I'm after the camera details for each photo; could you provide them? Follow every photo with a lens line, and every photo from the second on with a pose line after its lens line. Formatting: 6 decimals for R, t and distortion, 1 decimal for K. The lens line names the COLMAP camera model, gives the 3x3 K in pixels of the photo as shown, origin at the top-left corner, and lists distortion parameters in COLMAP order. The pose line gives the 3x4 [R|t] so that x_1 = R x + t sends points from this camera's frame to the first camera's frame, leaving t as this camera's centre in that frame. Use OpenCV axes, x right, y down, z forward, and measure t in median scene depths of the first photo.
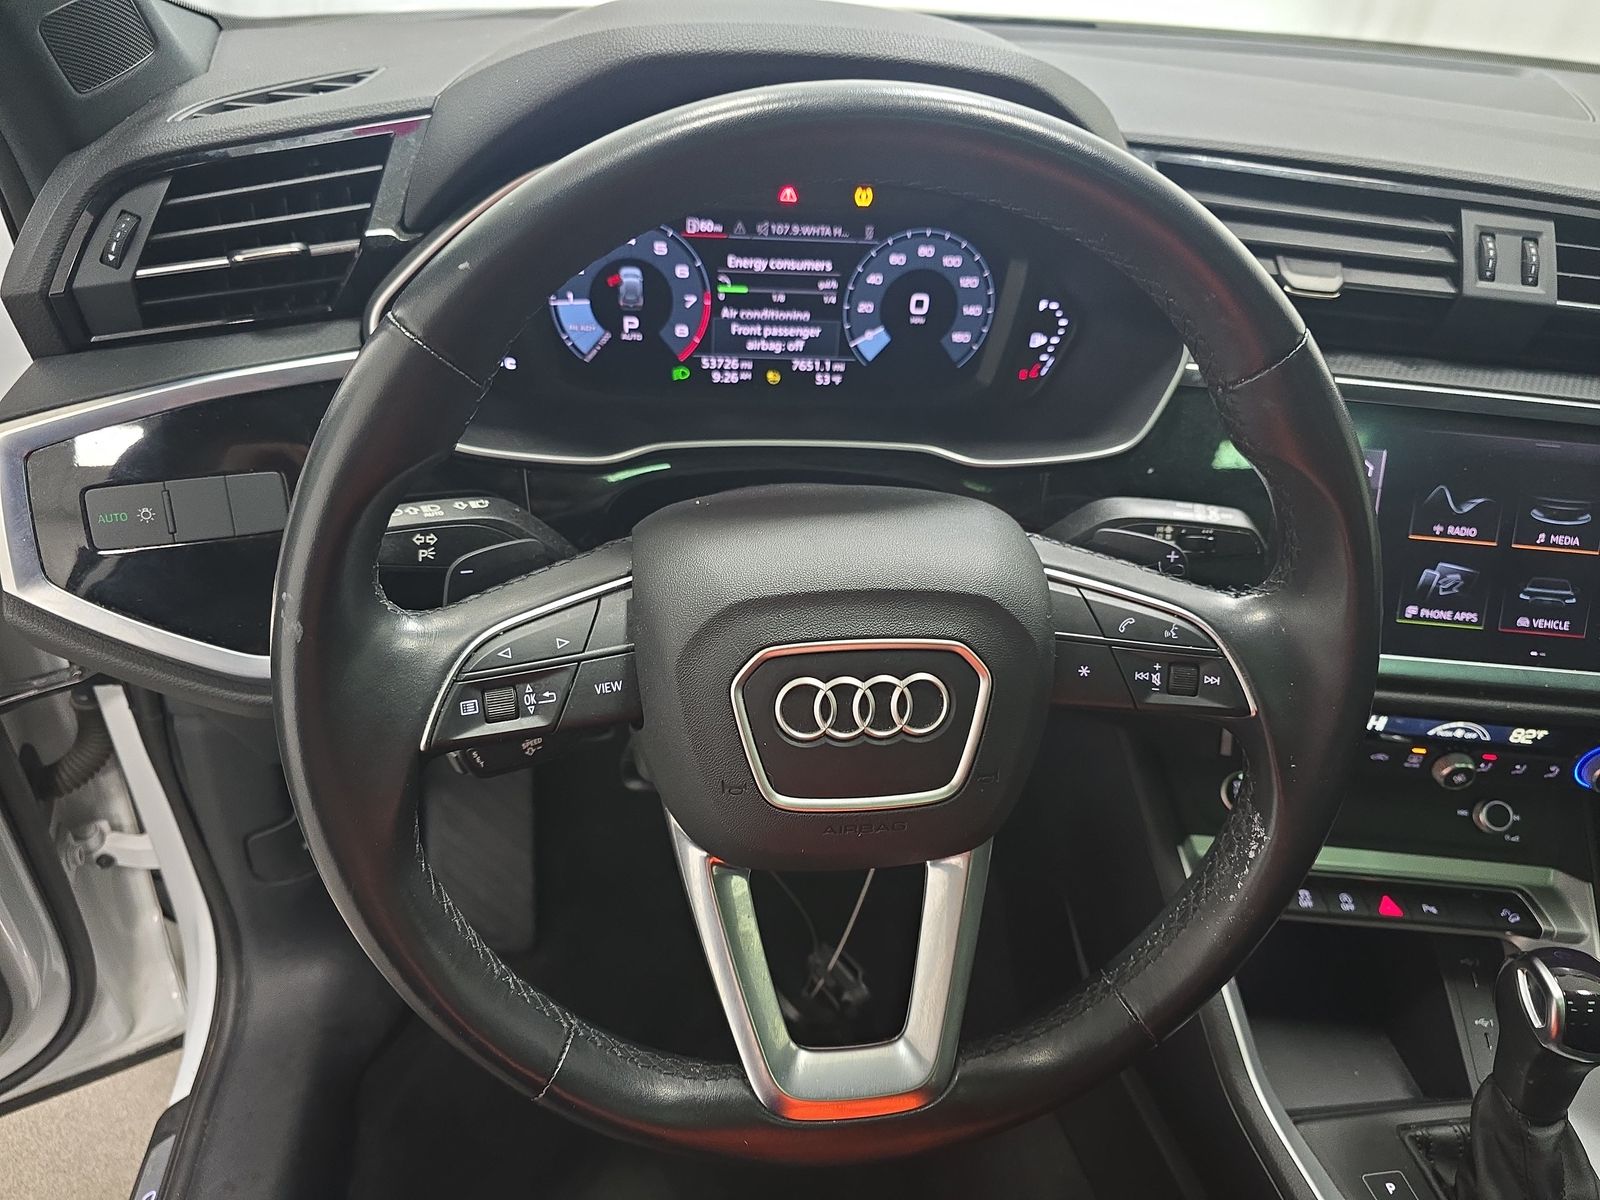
lens RADIAL K [[1119.8, 0, 799.1], [0, 1119.8, 608.1], [0, 0, 1]] dist [0.049634, -0.066881]
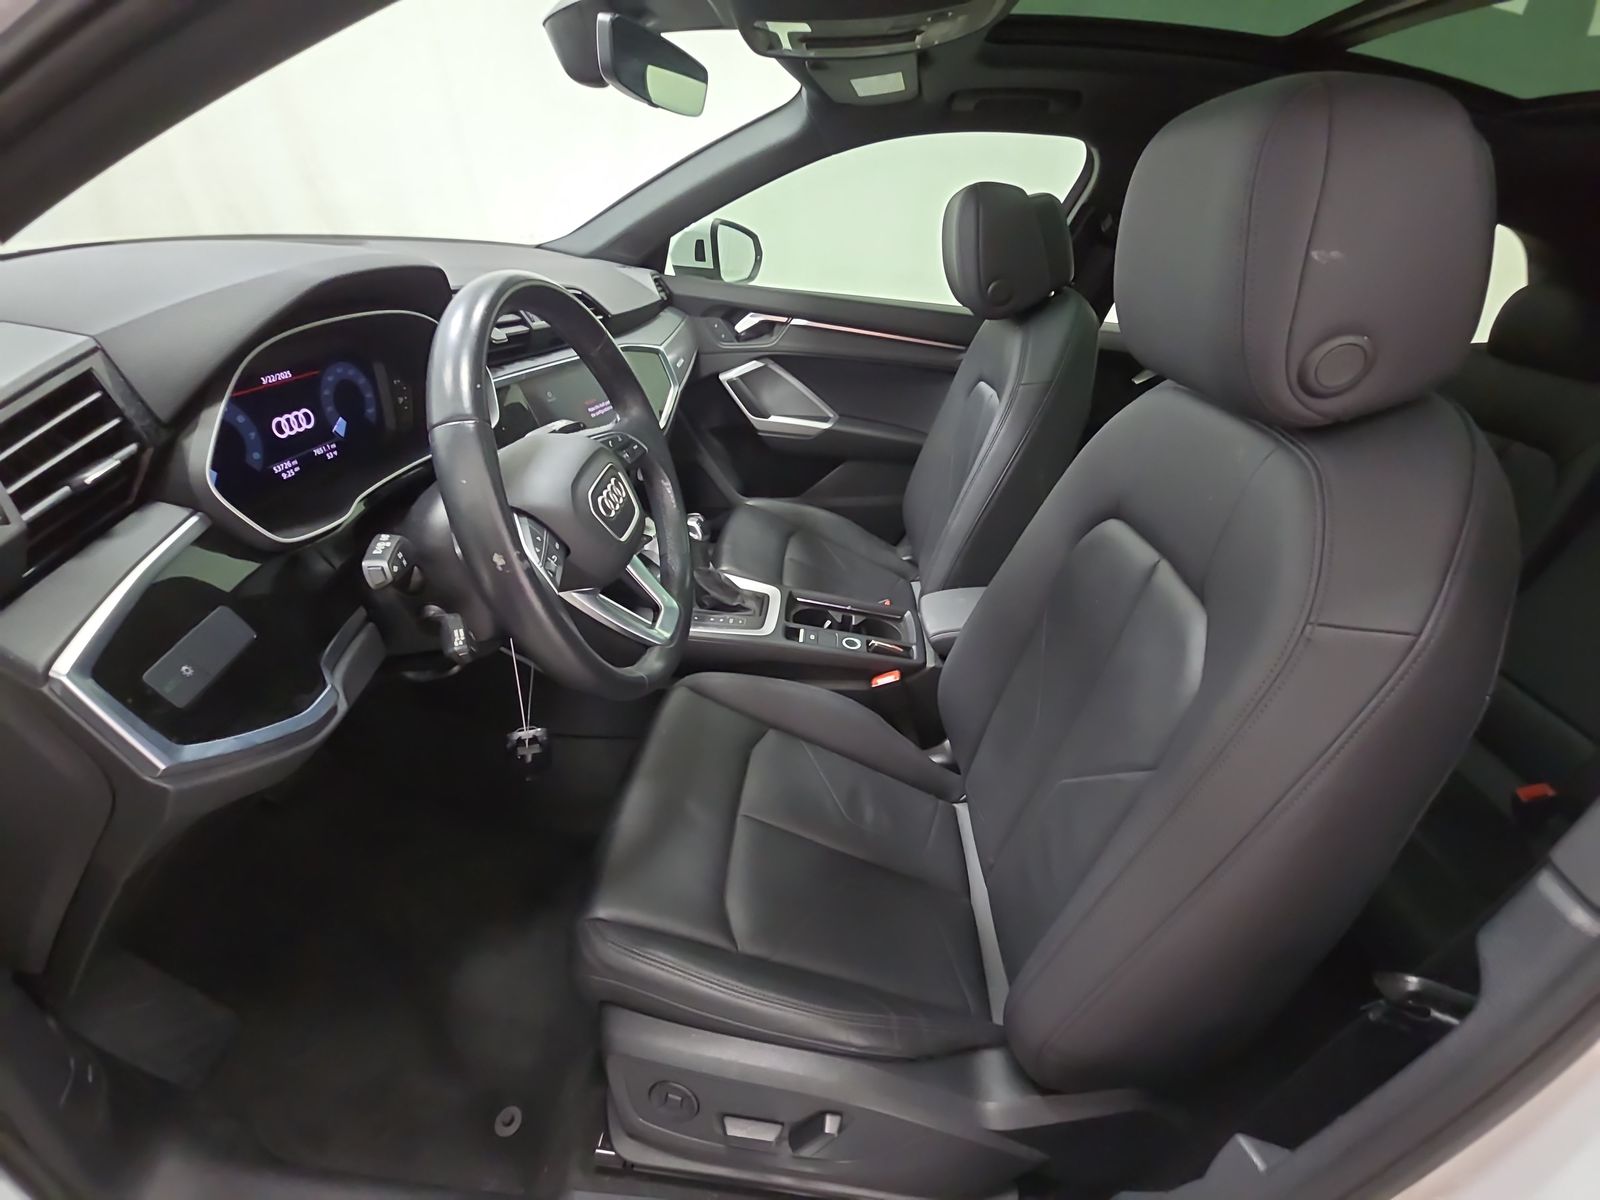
lens RADIAL K [[646.8, 0, 800.0], [0, 646.8, 600.0], [0, 0, 1]] dist [0.000823, -0.000022]
pose [[0.197421, -0.546953, 0.813552, -0.827770], [0.483486, 0.776258, 0.404555, -0.086938], [-0.852799, 0.313474, 0.417694, 0.018474]]
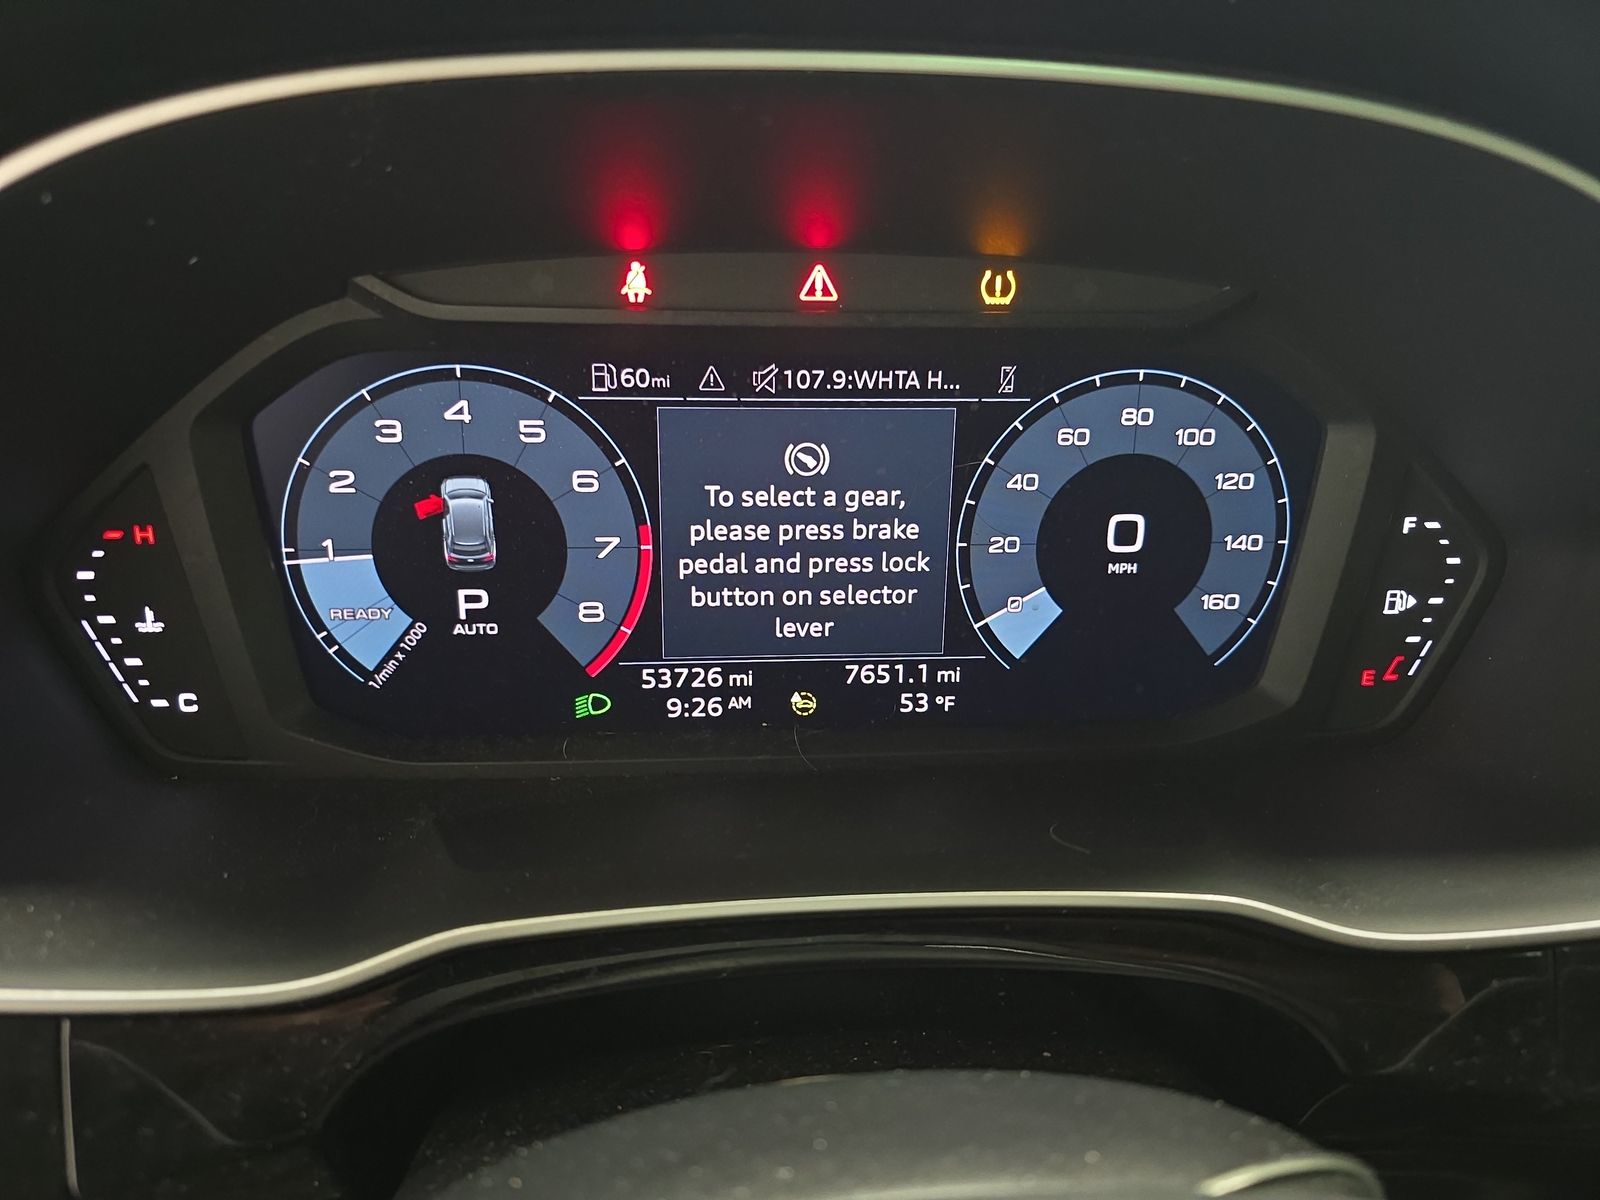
lens RADIAL K [[1166.7, 0, 800.0], [0, 1166.7, 600.0], [0, 0, 1]] dist [0.011377, -0.000917]
pose [[0.997748, -0.037786, -0.055410, 0.003223], [0.023700, 0.971523, -0.235756, -0.143163], [0.062741, 0.233912, 0.970231, 0.567663]]
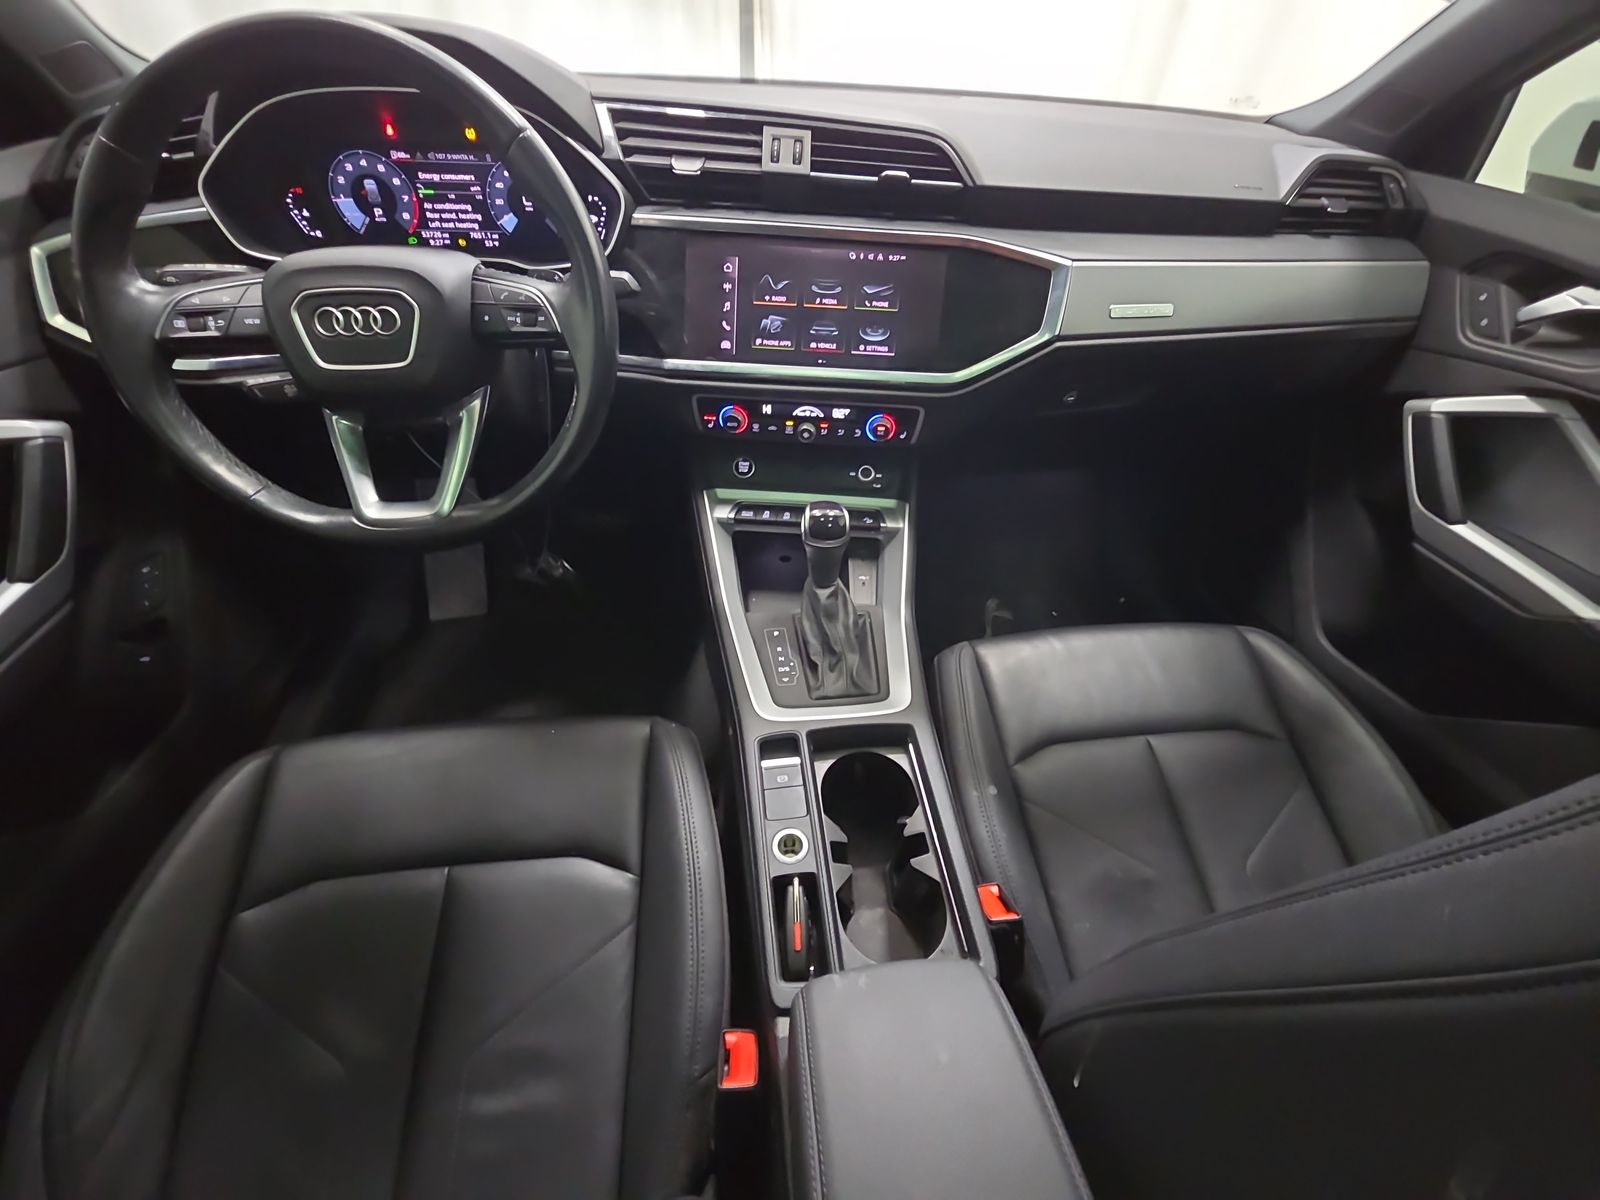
lens RADIAL K [[646.8, 0, 800.0], [0, 646.8, 600.0], [0, 0, 1]] dist [0.000823, -0.000022]
pose [[0.999349, -0.025504, -0.025525, 0.621421], [0.027842, 0.995001, 0.095901, 0.351110], [0.022951, -0.096549, 0.995064, -0.206328]]
